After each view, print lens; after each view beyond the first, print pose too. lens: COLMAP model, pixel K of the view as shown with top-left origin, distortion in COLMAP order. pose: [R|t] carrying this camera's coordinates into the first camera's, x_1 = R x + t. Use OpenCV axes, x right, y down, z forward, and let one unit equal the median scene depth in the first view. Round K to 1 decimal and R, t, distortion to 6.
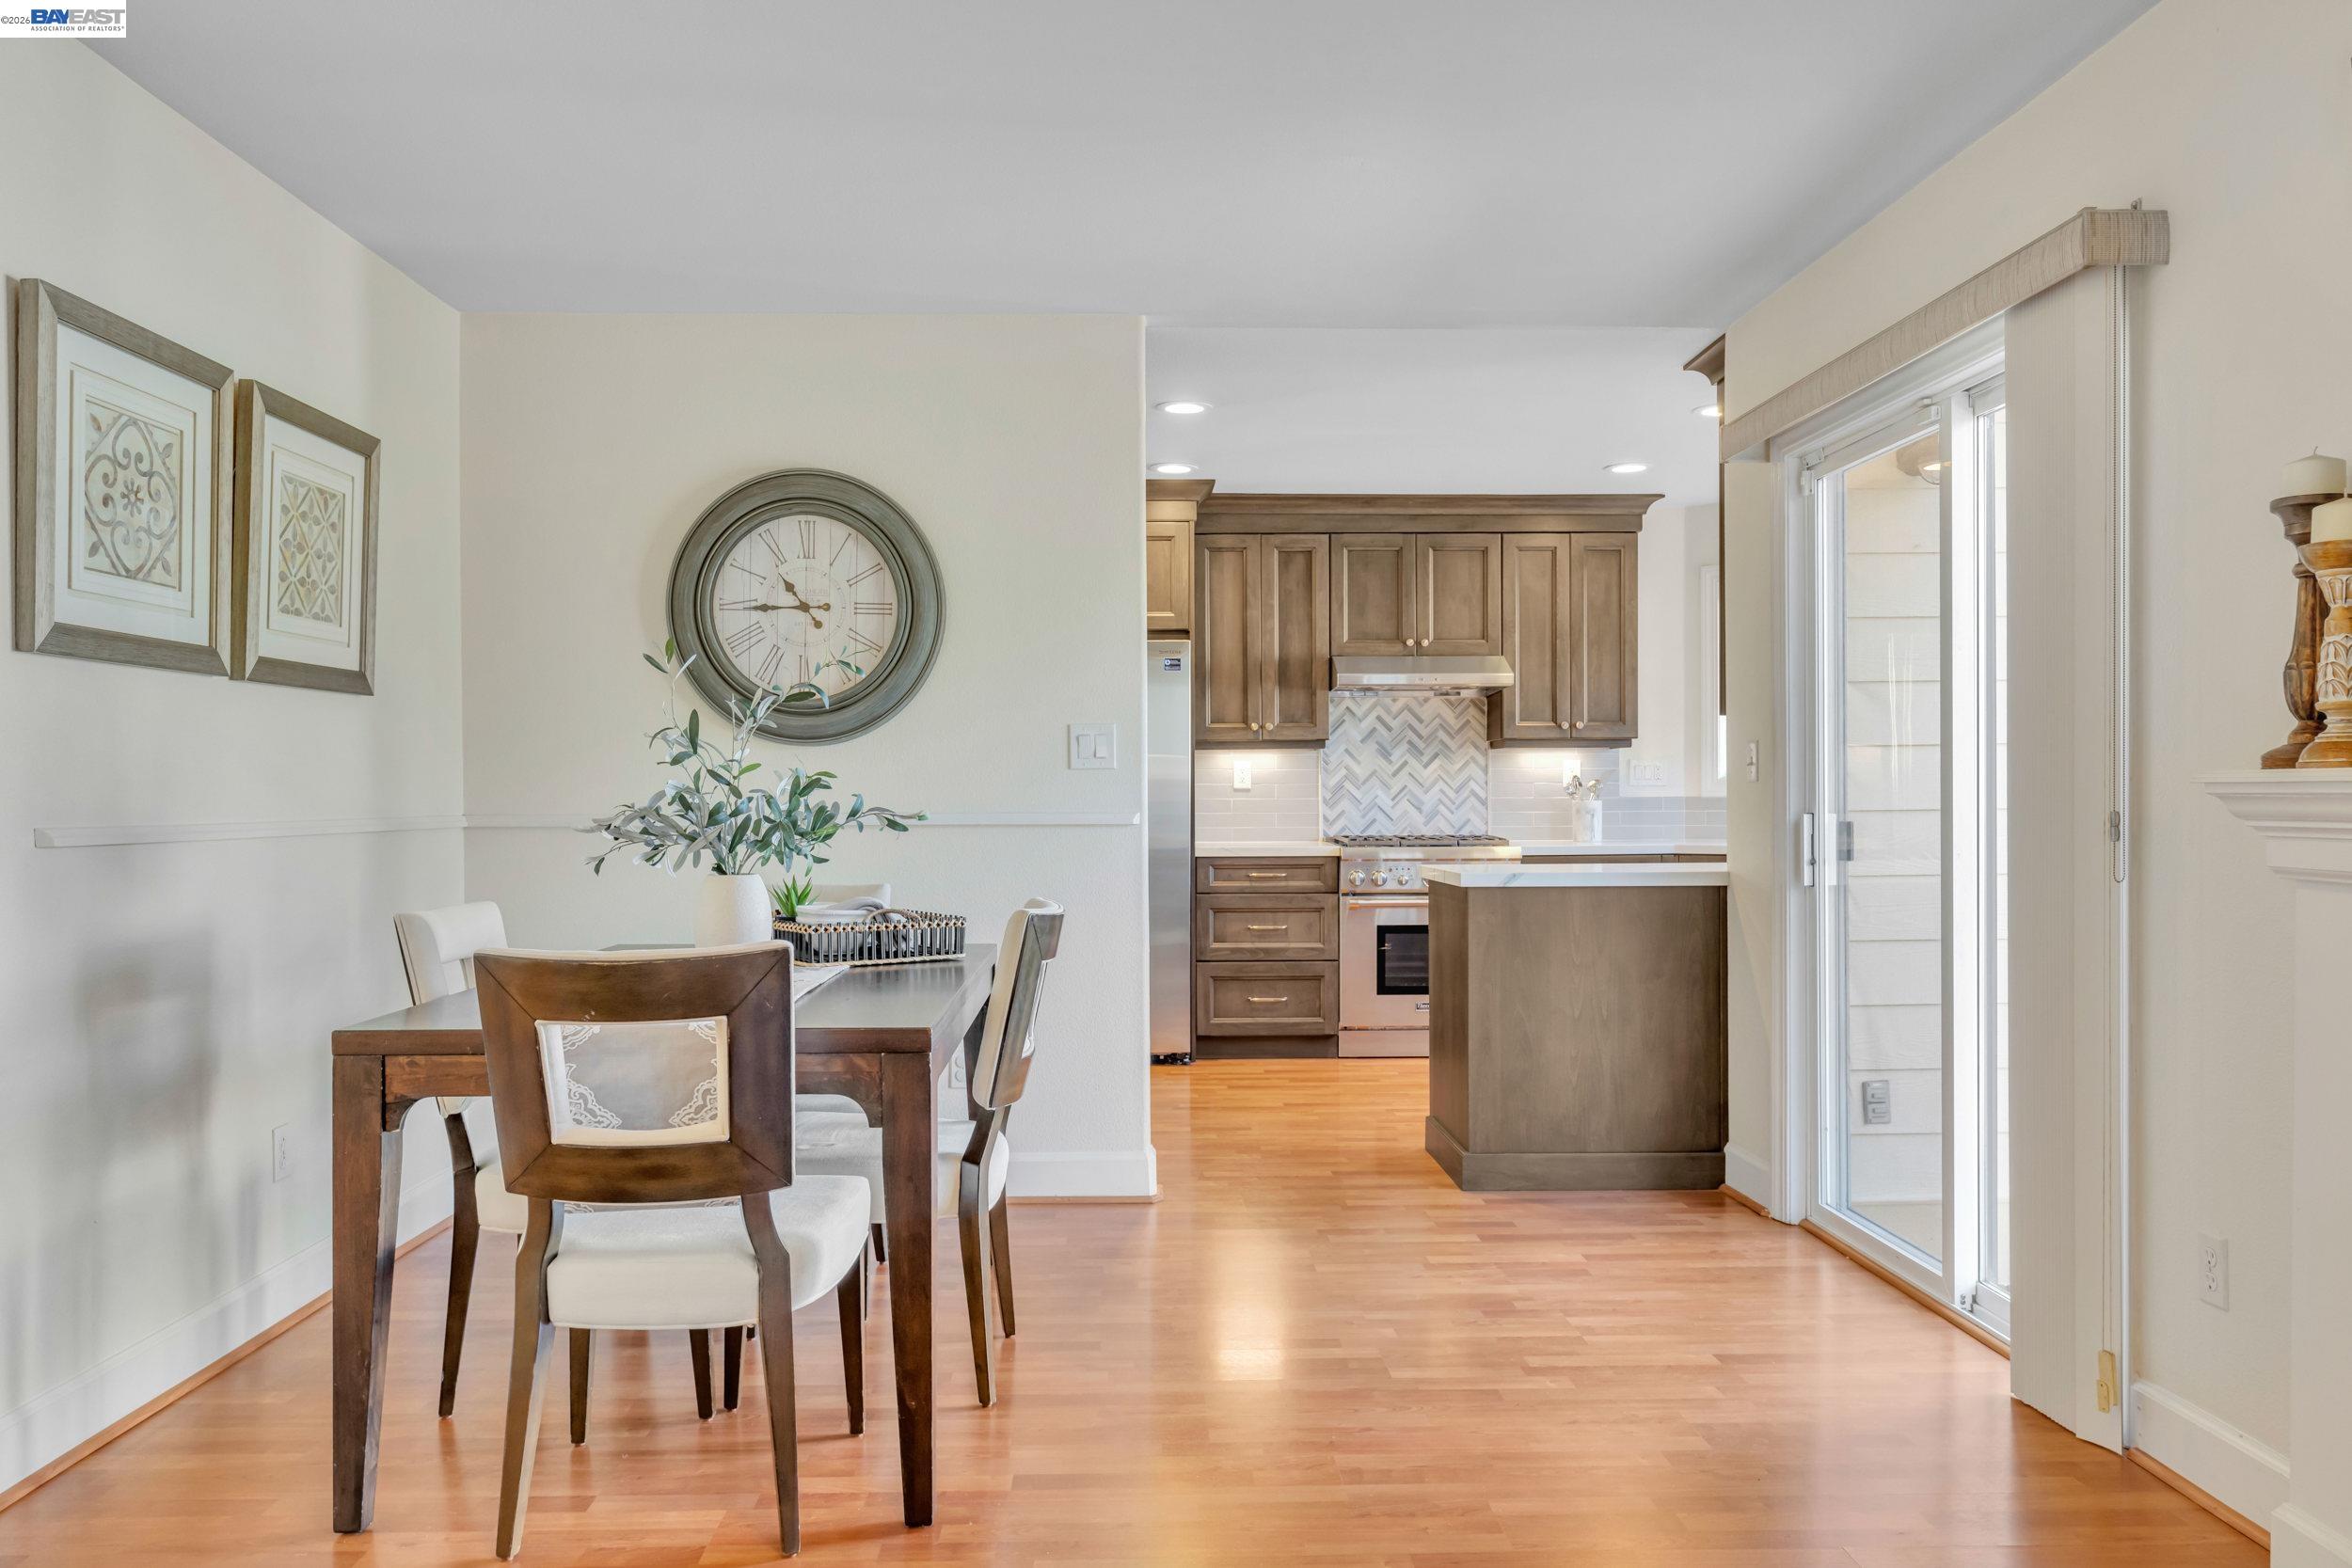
lens RADIAL K [[1068.4, 0, 1152.3], [0, 1068.4, 783.9], [0, 0, 1]] dist [-0.001871, -0.000225]
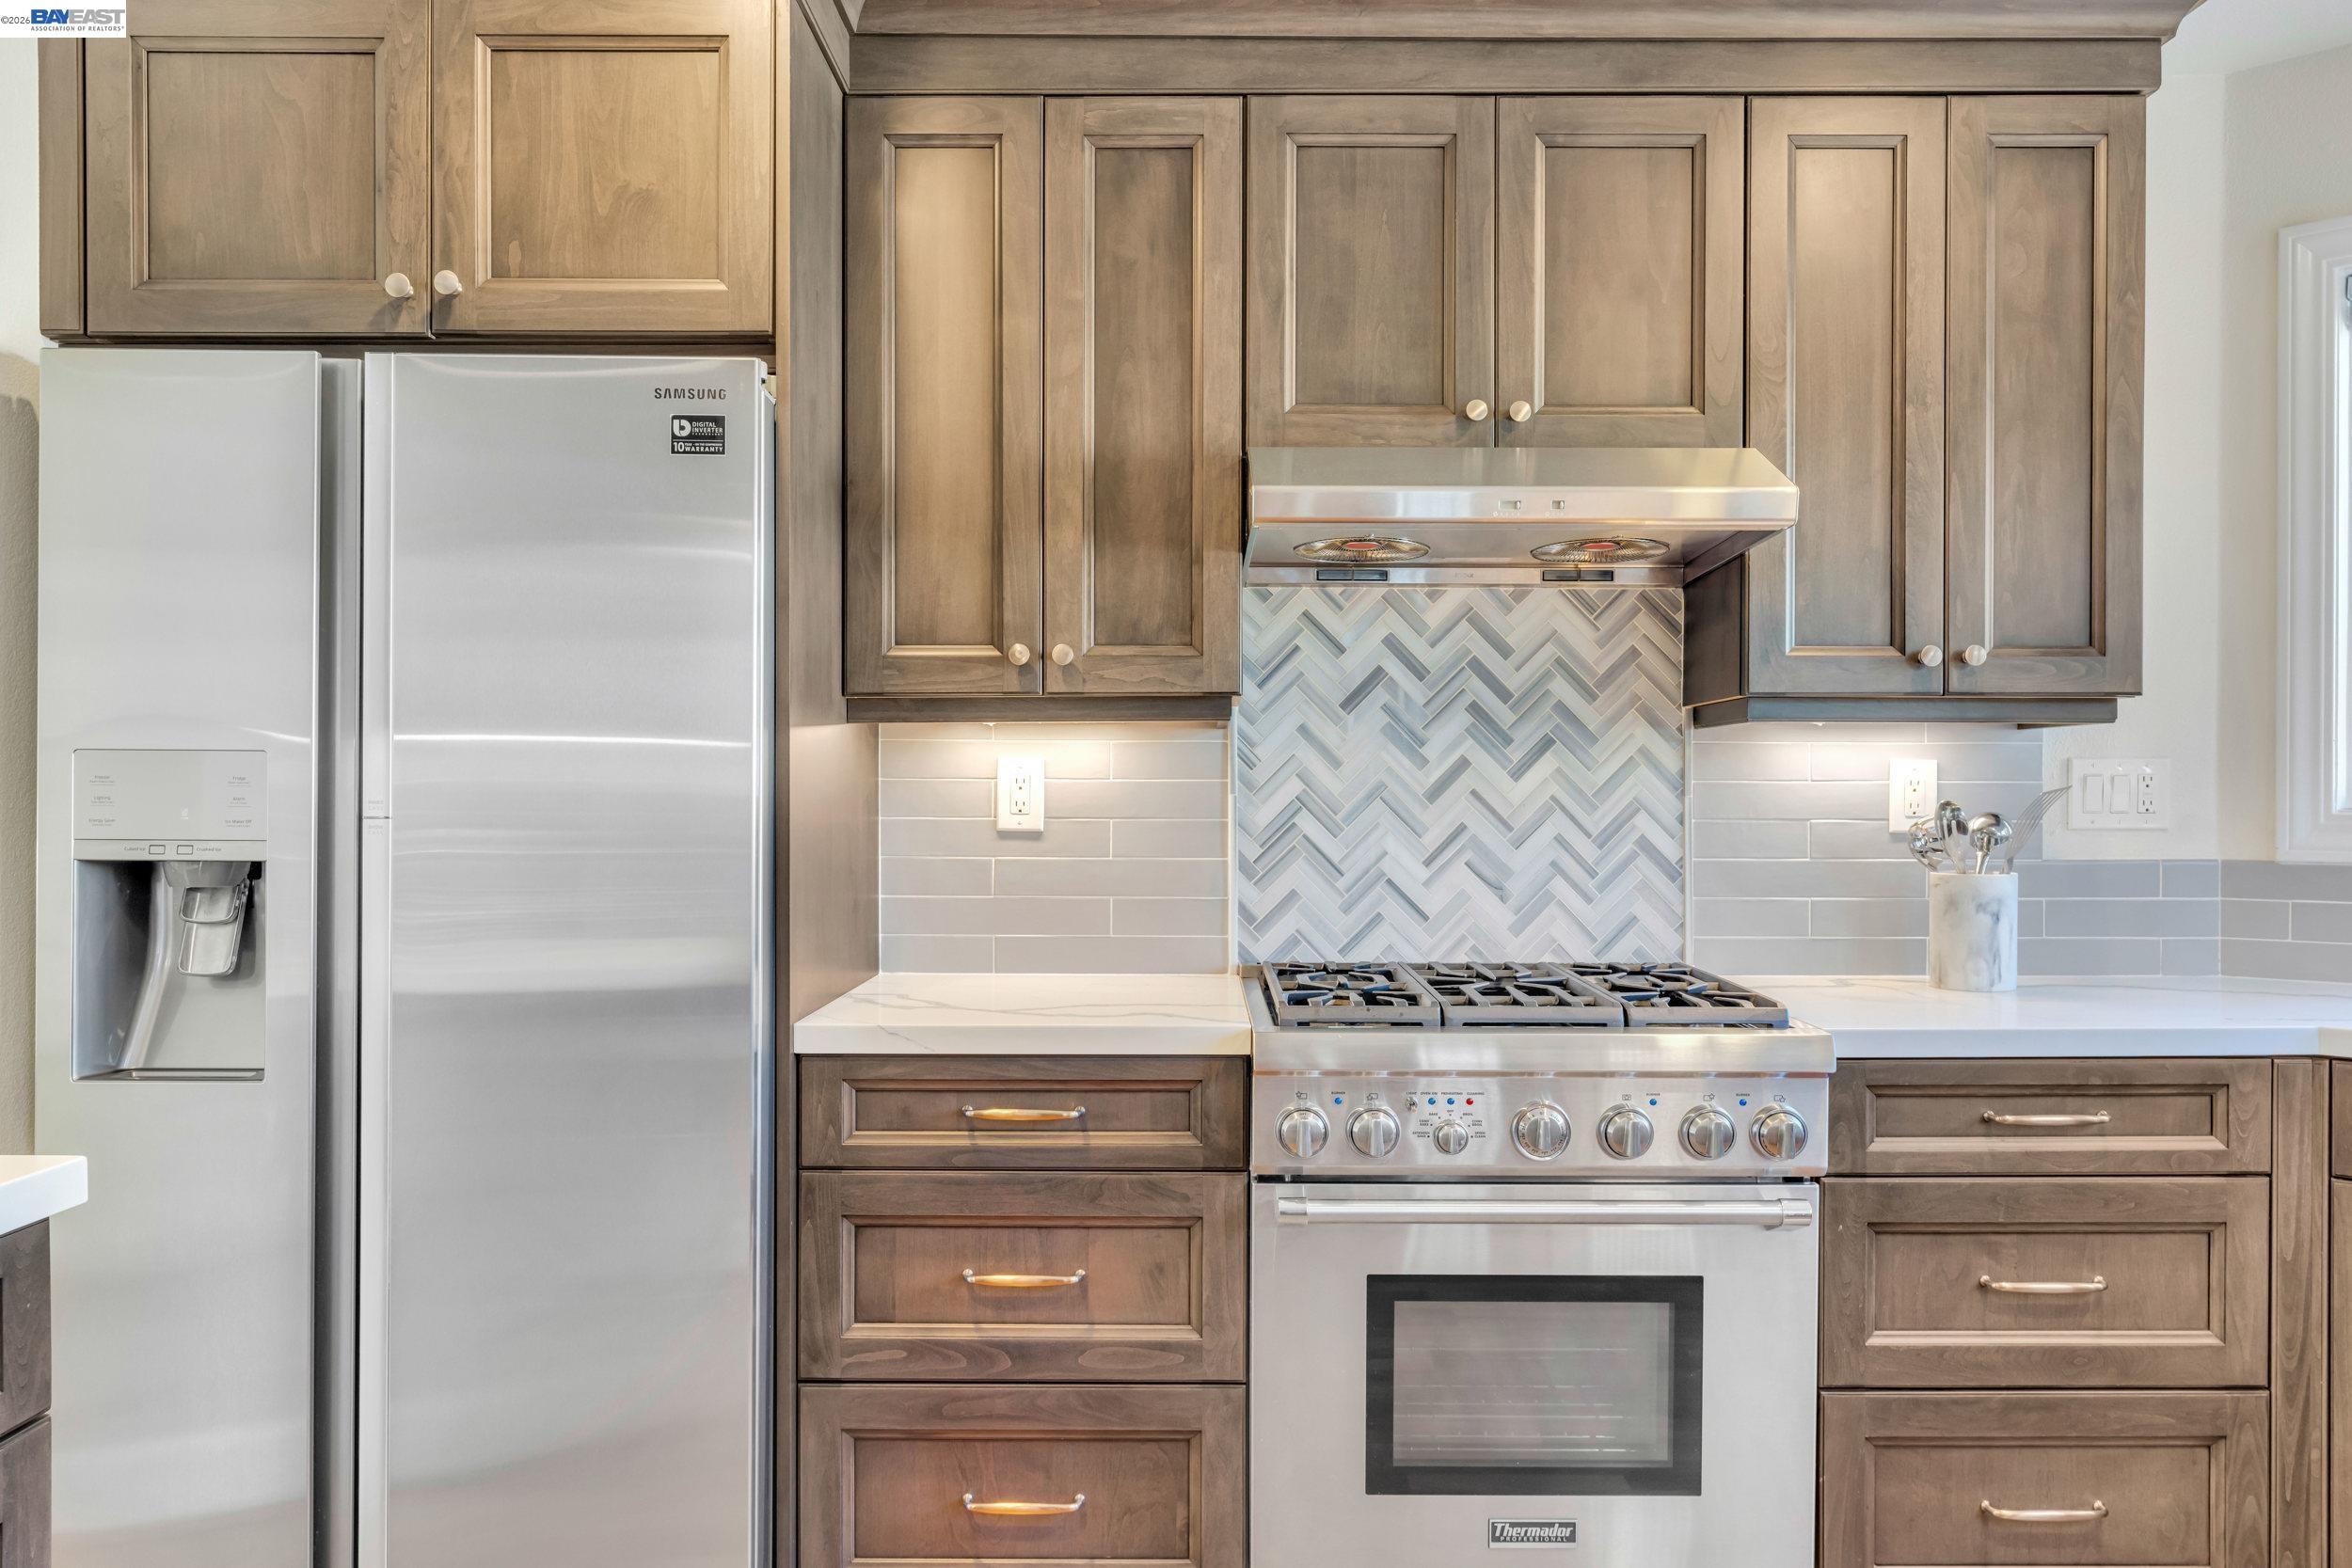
lens RADIAL K [[1068.4, 0, 1194.9], [0, 1068.4, 782.1], [0, 0, 1]] dist [-0.001871, -0.000225]
pose [[0.999854, 0.005900, -0.016064, 0.156728], [-0.005971, 0.999973, -0.004365, -0.011719], [0.016037, 0.004460, 0.999861, 0.655172]]
